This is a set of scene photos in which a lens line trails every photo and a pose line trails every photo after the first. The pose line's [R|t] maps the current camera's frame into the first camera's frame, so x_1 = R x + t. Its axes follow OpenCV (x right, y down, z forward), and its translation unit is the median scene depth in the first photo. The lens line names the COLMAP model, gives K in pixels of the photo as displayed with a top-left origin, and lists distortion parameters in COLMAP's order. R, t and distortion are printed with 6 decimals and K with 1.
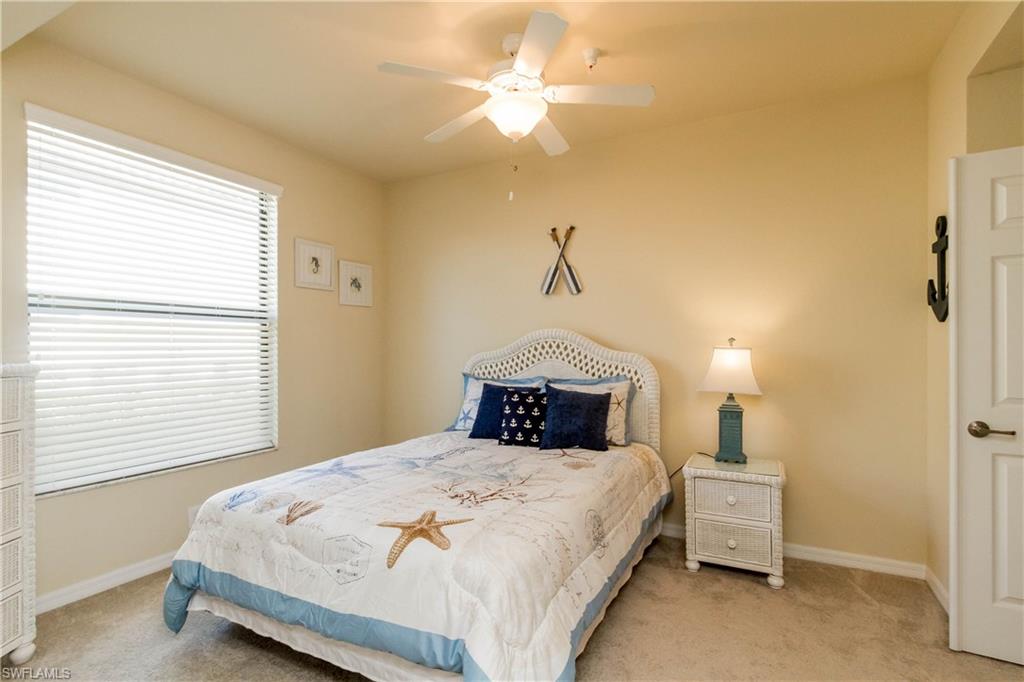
lens RADIAL K [[493.3, 0, 510.8], [0, 493.3, 341.8], [0, 0, 1]] dist [0.002378, 0.003368]
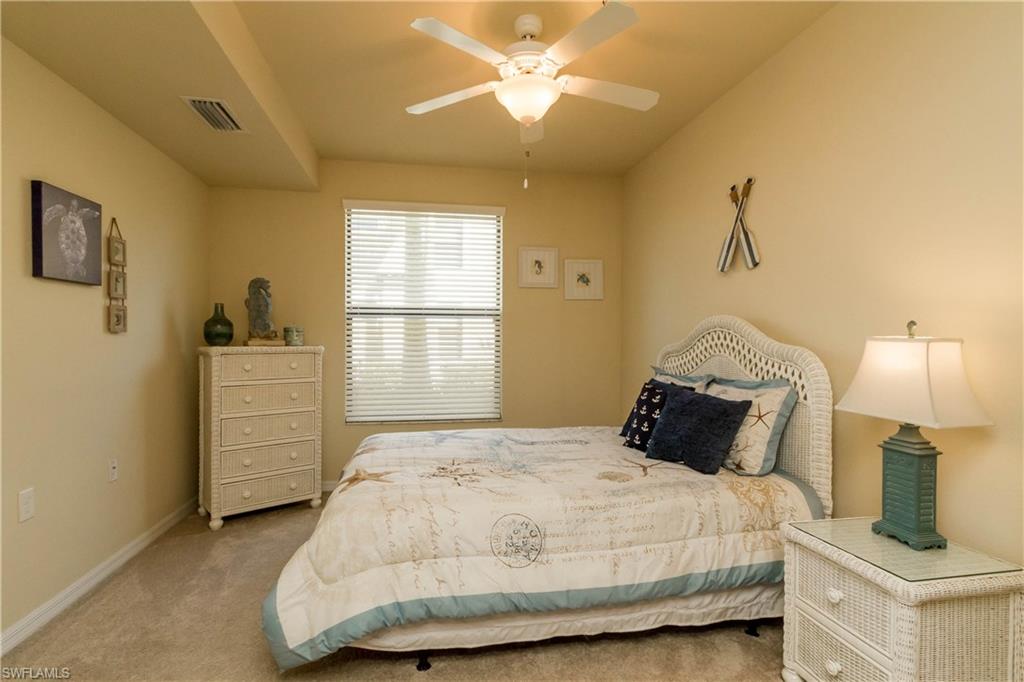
lens RADIAL K [[493.3, 0, 507.9], [0, 493.3, 341.6], [0, 0, 1]] dist [0.002378, 0.003368]
pose [[0.614115, 0.006159, -0.789193, 0.521547], [0.004529, 0.999926, 0.011328, 0.005874], [0.789204, -0.010531, 0.614041, 0.255303]]
